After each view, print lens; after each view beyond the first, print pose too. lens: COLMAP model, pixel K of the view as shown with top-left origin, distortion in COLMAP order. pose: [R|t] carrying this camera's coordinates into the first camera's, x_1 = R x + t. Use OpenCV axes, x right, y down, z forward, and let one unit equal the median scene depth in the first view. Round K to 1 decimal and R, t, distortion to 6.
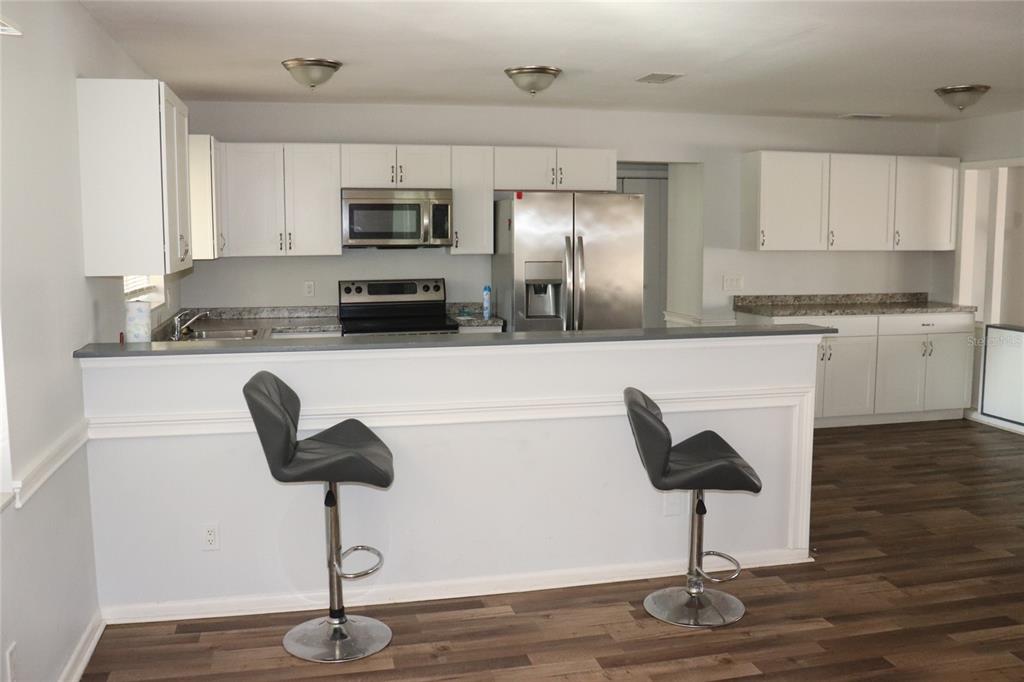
lens RADIAL K [[911.0, 0, 519.8], [0, 911.0, 340.2], [0, 0, 1]] dist [-0.099108, 0.039494]
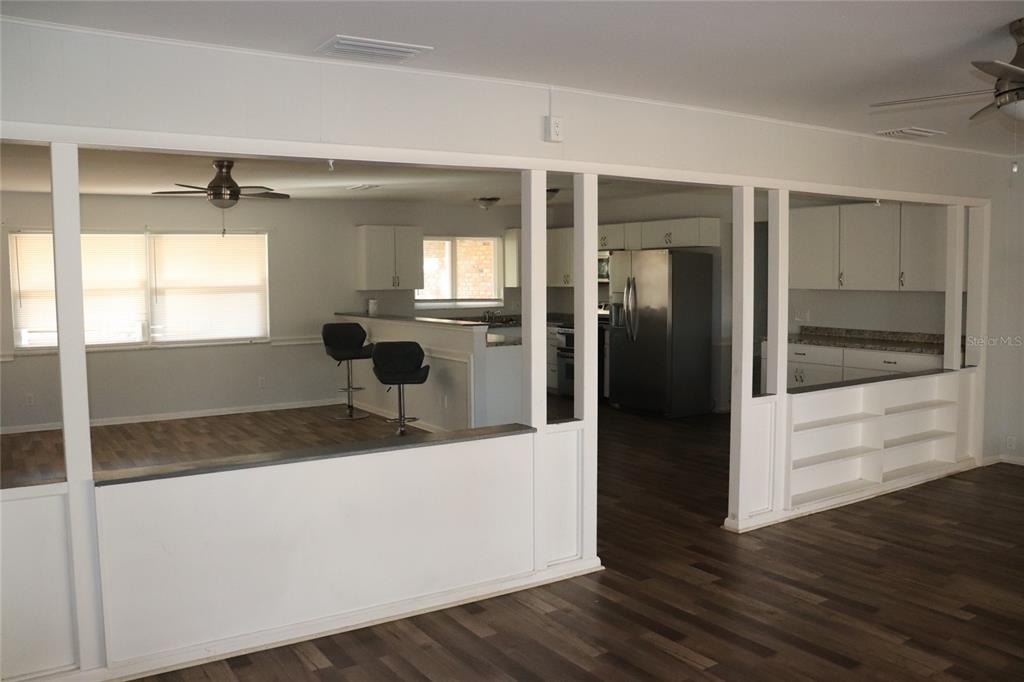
lens RADIAL K [[858.1, 0, 508.1], [0, 858.1, 337.8], [0, 0, 1]] dist [-0.131357, 0.087955]
pose [[0.331901, 0.068679, -0.940811, 1.198362], [-0.103852, 0.993944, 0.035921, -0.033532], [0.937580, 0.085783, 0.337024, 0.245739]]
